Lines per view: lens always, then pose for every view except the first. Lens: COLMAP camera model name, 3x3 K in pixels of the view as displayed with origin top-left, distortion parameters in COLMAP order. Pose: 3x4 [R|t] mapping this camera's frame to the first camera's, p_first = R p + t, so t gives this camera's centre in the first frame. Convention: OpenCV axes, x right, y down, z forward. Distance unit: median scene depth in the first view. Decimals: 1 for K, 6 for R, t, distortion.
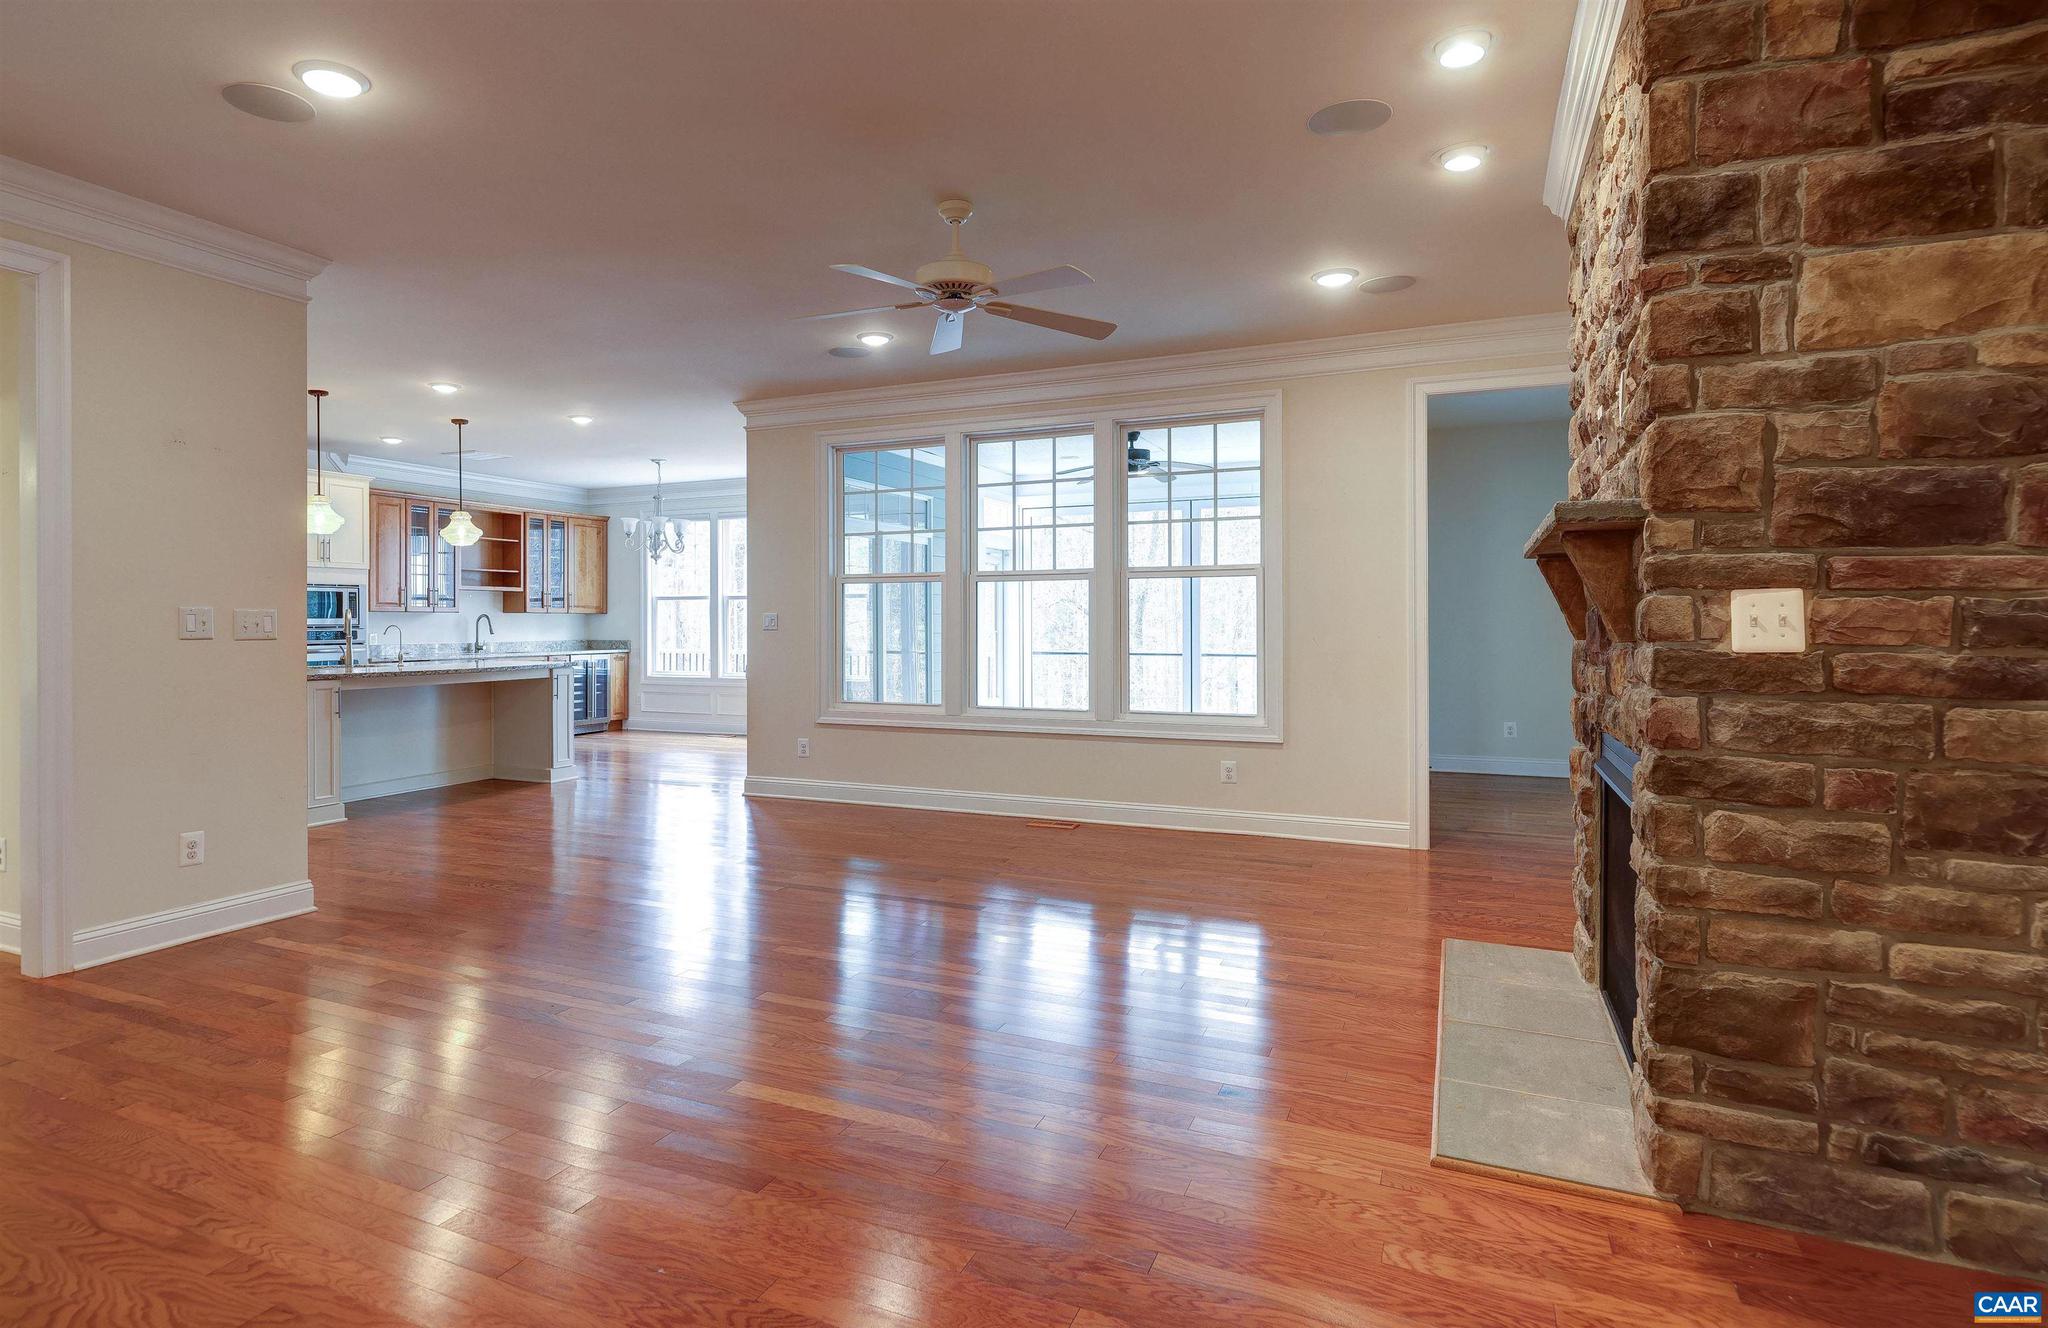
lens RADIAL K [[1111.8, 0, 928.0], [0, 1111.8, 614.7], [0, 0, 1]] dist [-0.002962, -0.000534]
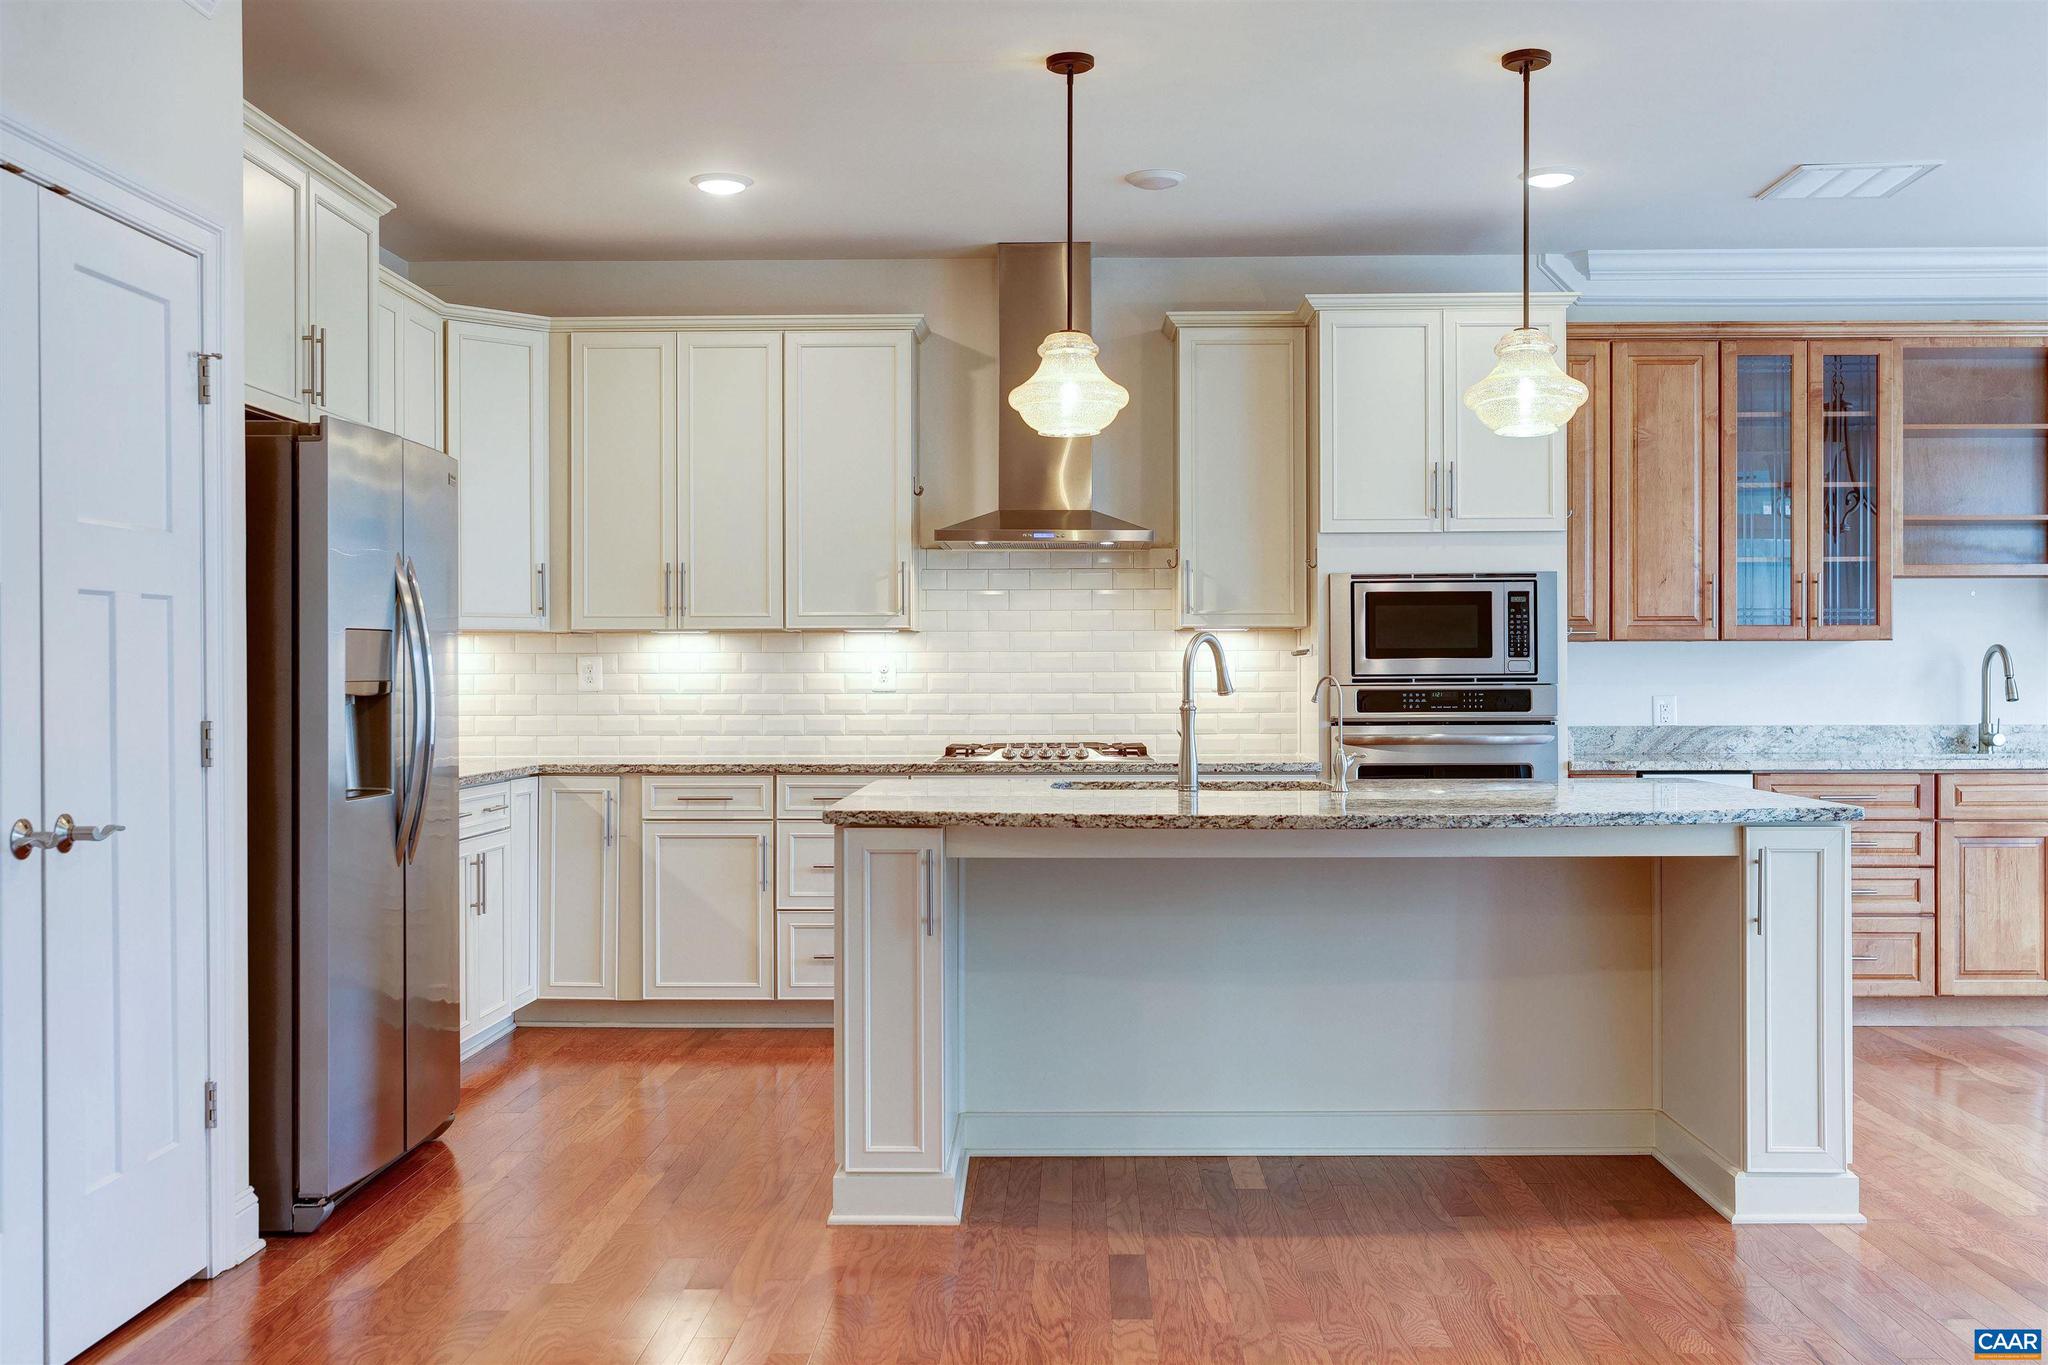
lens RADIAL K [[1961.5, 0, 1024.0], [0, 1961.5, 682.5], [0, 0, 1]] dist [0.001724, 0.000391]
pose [[0.413528, 0.003245, -0.910486, 0.186102], [0.010299, 0.999913, 0.008241, 0.016988], [0.910433, -0.012785, 0.413458, 2.278941]]
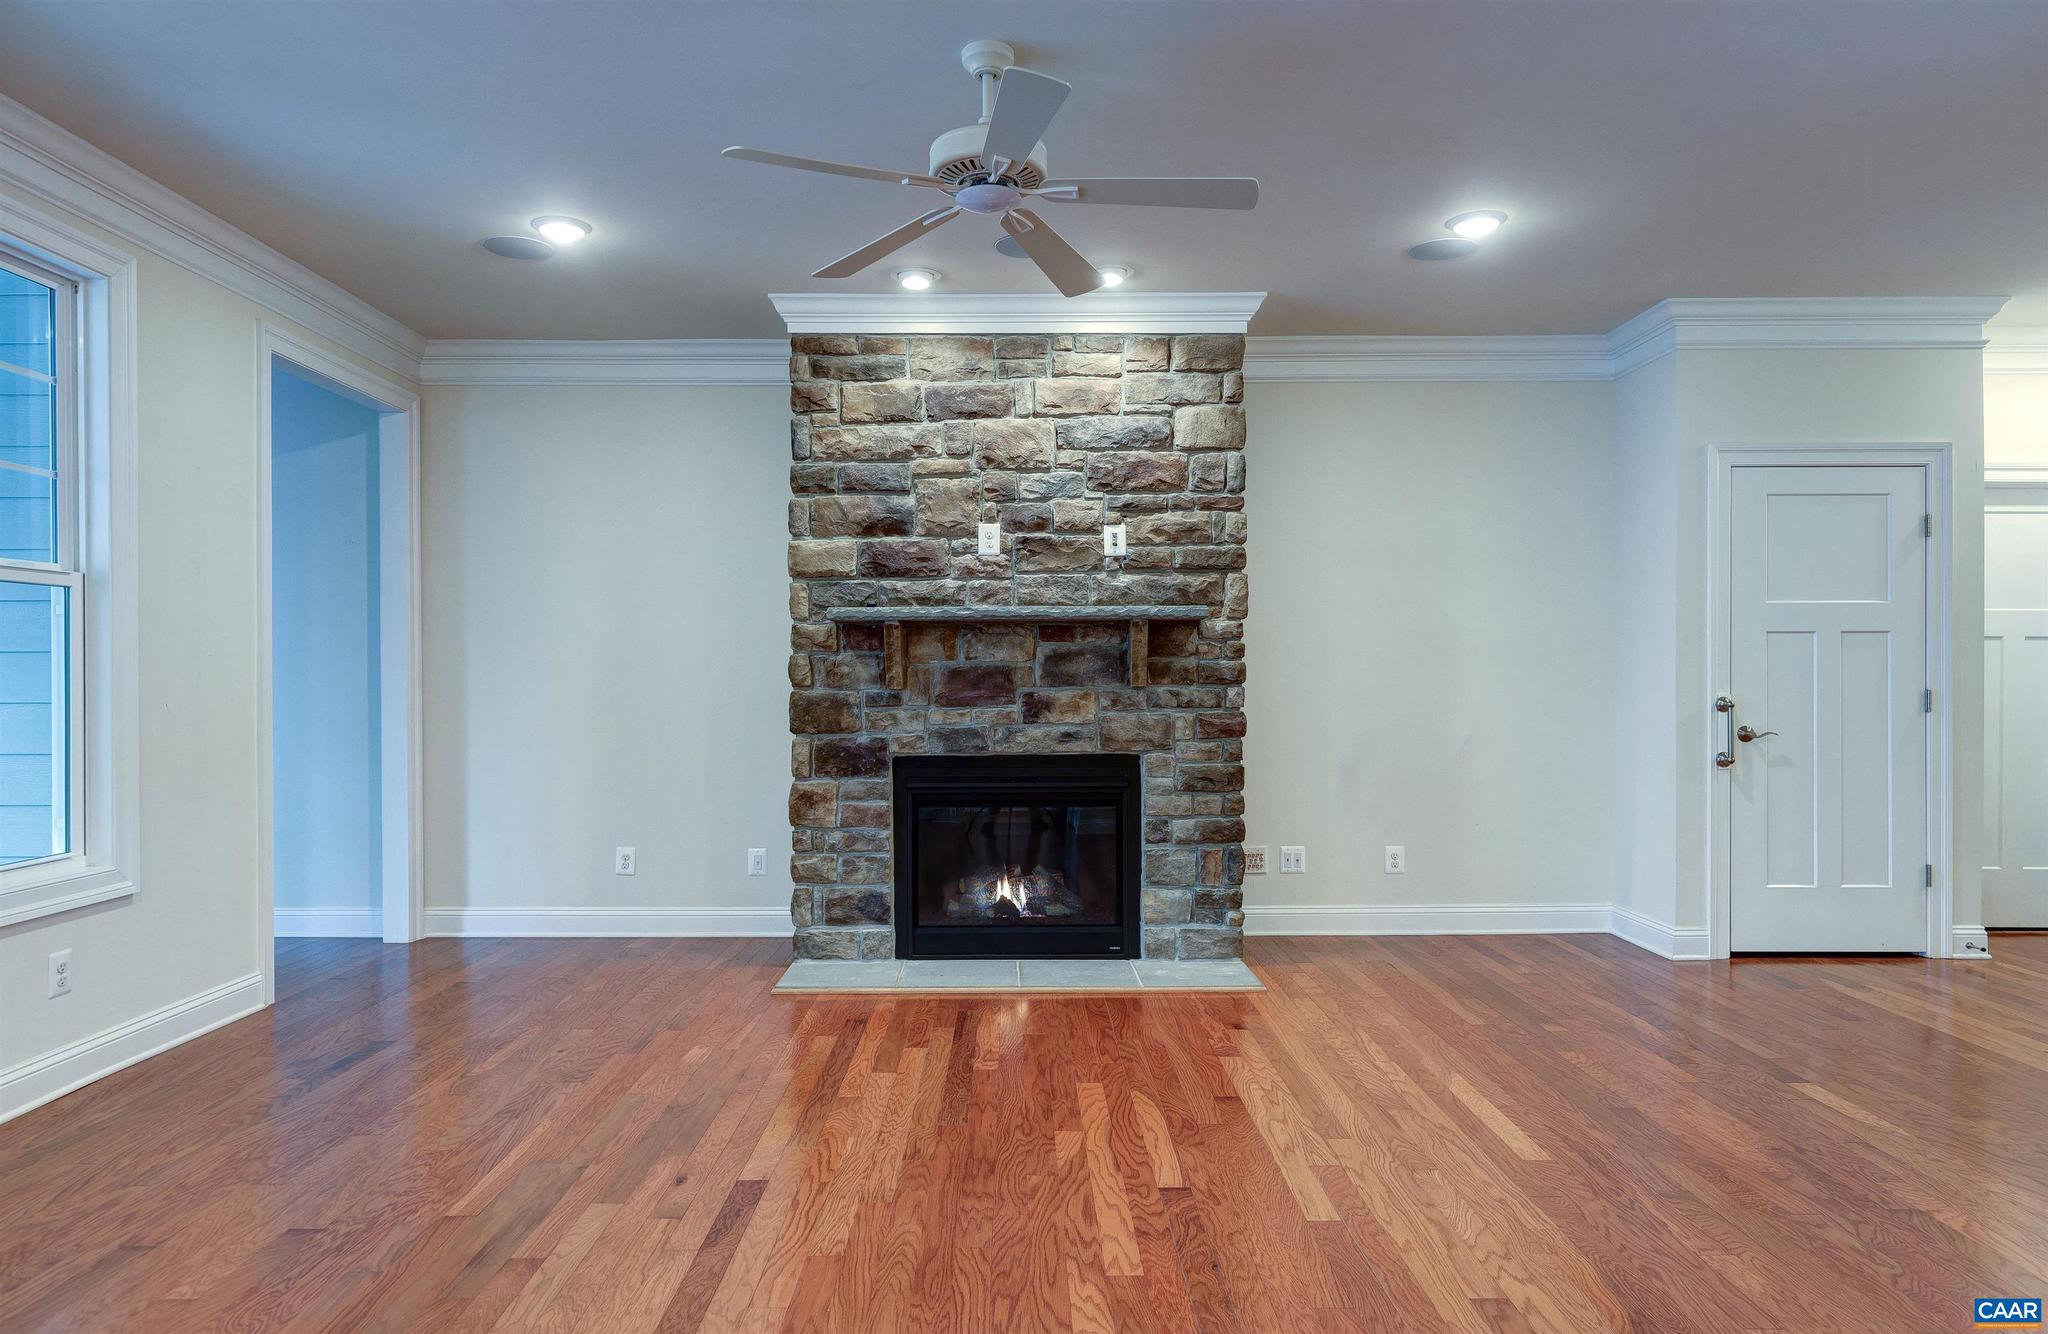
lens RADIAL K [[1231.7, 0, 1024.0], [0, 1231.7, 667.0], [0, 0, 1]] dist [0.000285, -0.000090]
pose [[-0.441794, 0.011785, 0.897039, -1.177286], [-0.002310, 0.999895, -0.014273, 0.027187], [-0.897113, -0.008378, -0.441721, 2.363194]]
